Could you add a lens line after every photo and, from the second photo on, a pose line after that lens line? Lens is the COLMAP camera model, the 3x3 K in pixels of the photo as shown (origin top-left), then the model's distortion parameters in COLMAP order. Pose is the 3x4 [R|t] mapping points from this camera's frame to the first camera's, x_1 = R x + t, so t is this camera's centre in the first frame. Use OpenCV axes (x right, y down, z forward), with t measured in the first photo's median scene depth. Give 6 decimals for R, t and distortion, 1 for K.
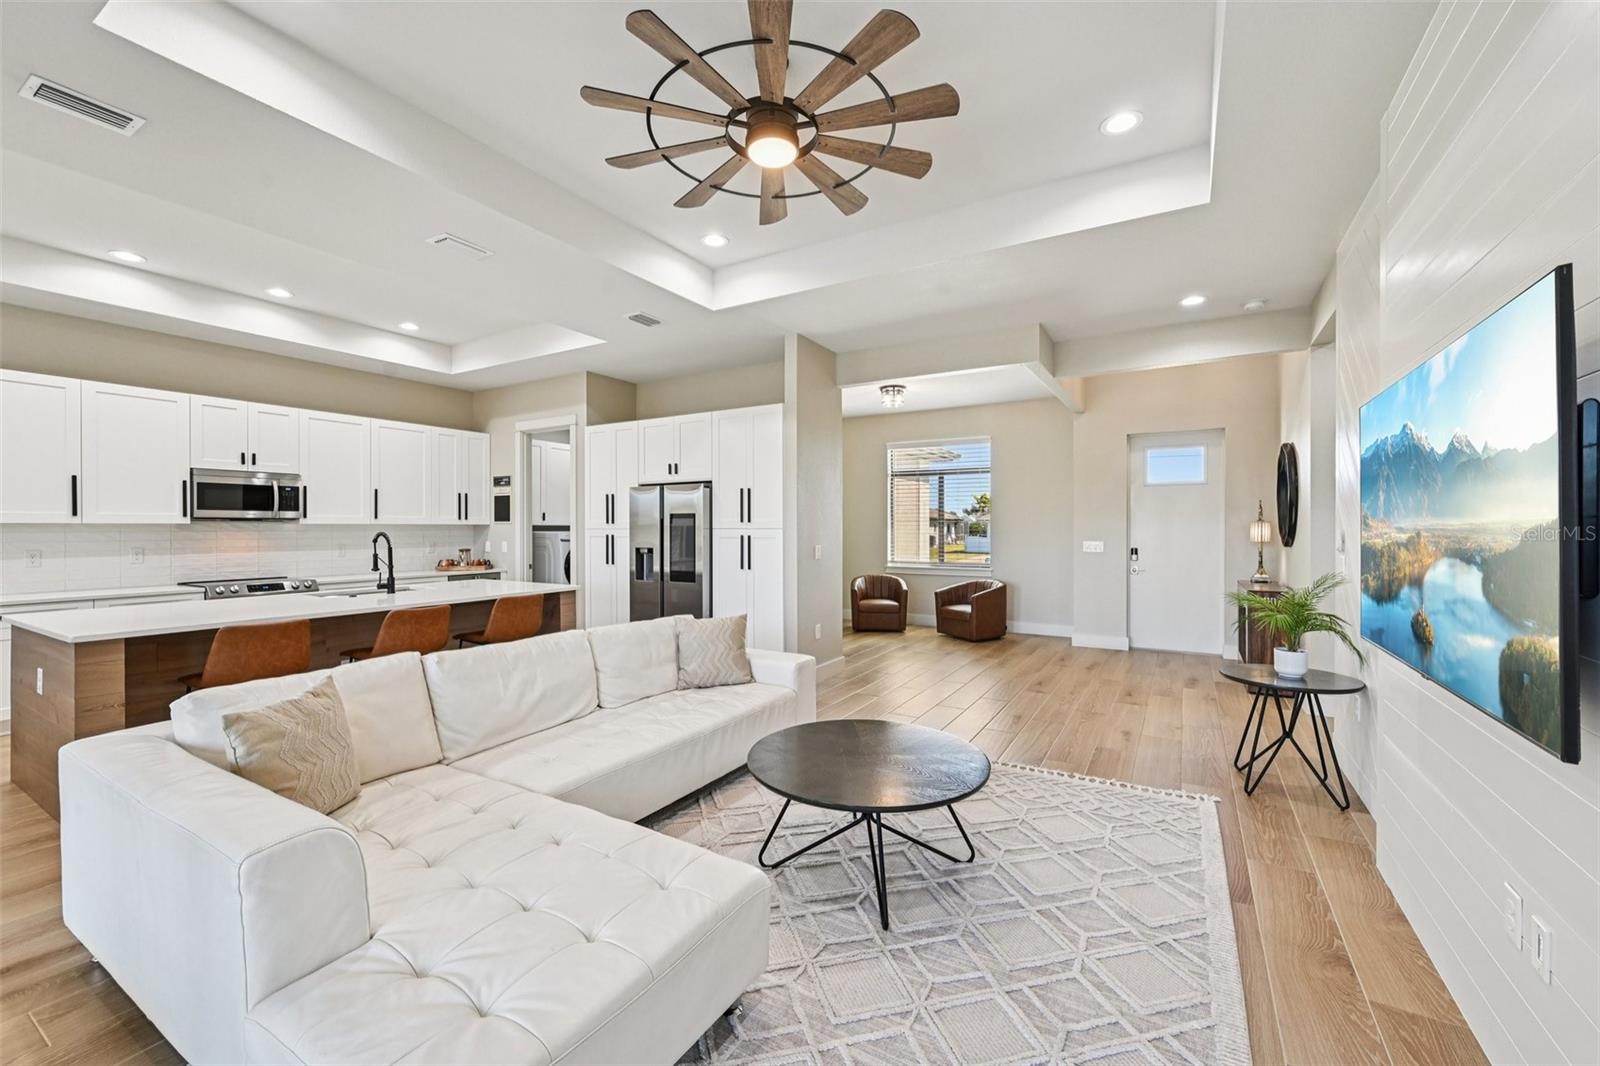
lens RADIAL K [[652.2, 0, 798.9], [0, 652.2, 530.2], [0, 0, 1]] dist [0.004361, -0.000138]
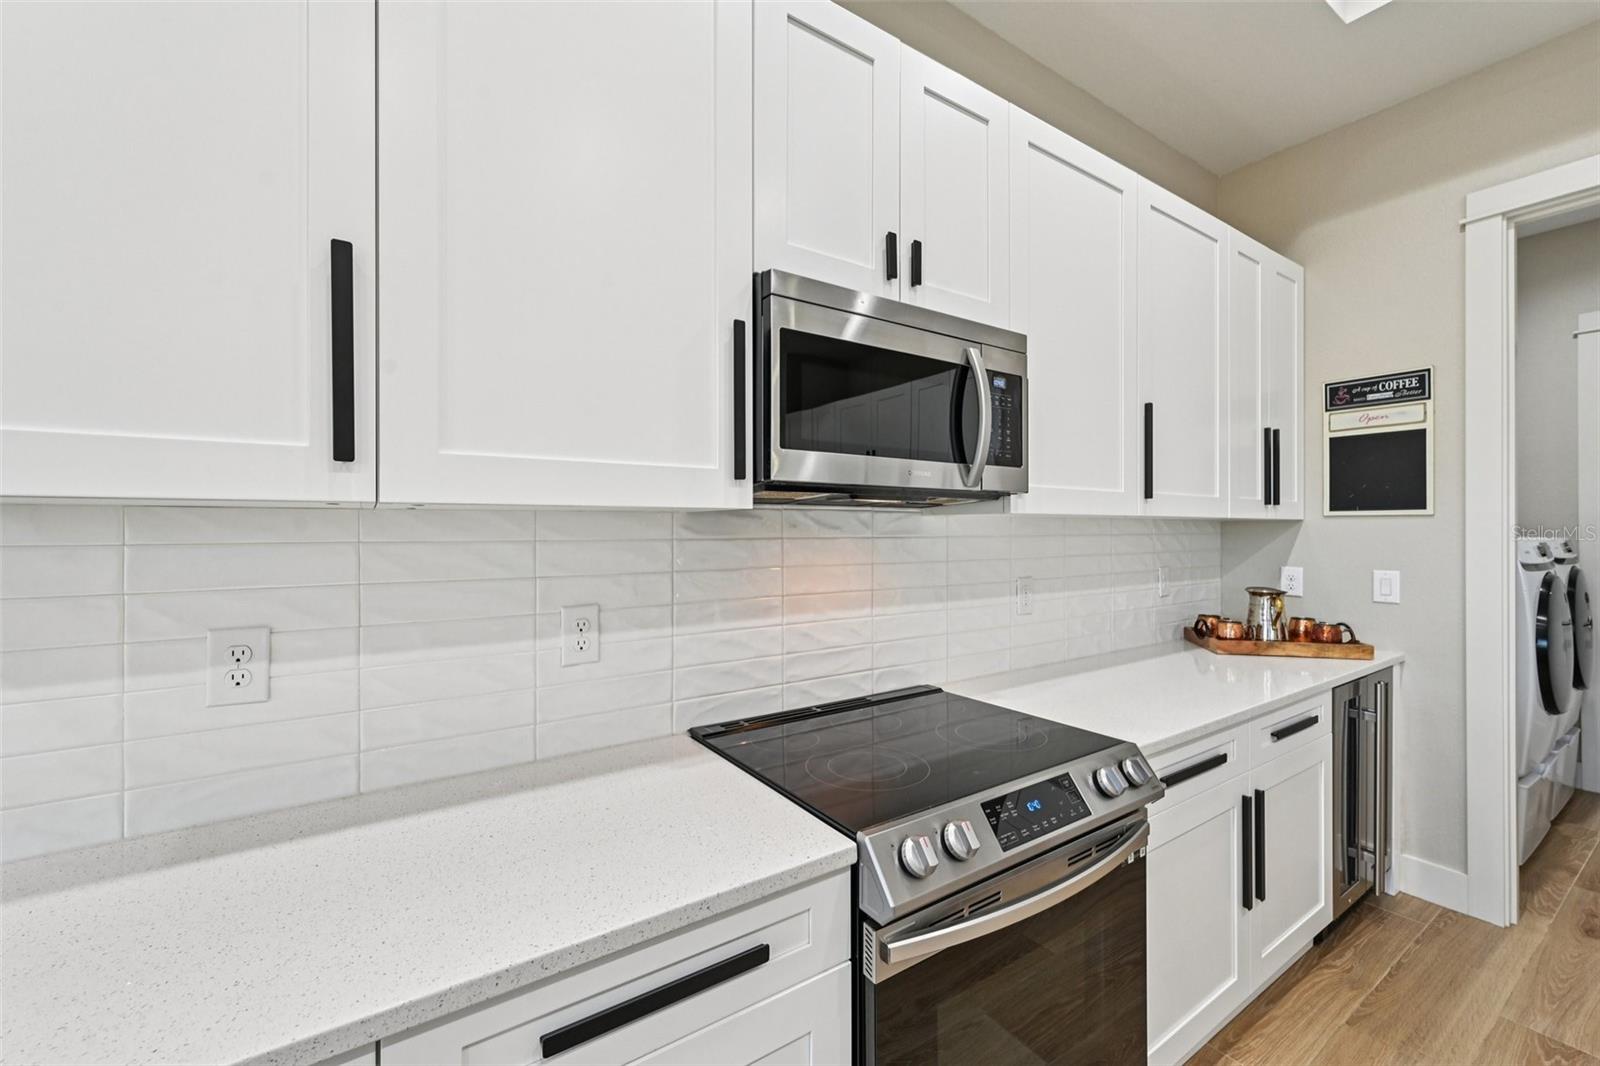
lens RADIAL K [[652.2, 0, 795.4], [0, 652.2, 530.4], [0, 0, 1]] dist [0.004361, -0.000138]
pose [[0.904507, 0.003641, -0.426443, -0.765226], [-0.003520, 0.999993, 0.001072, -0.002801], [0.426444, 0.000531, 0.904514, 0.745050]]
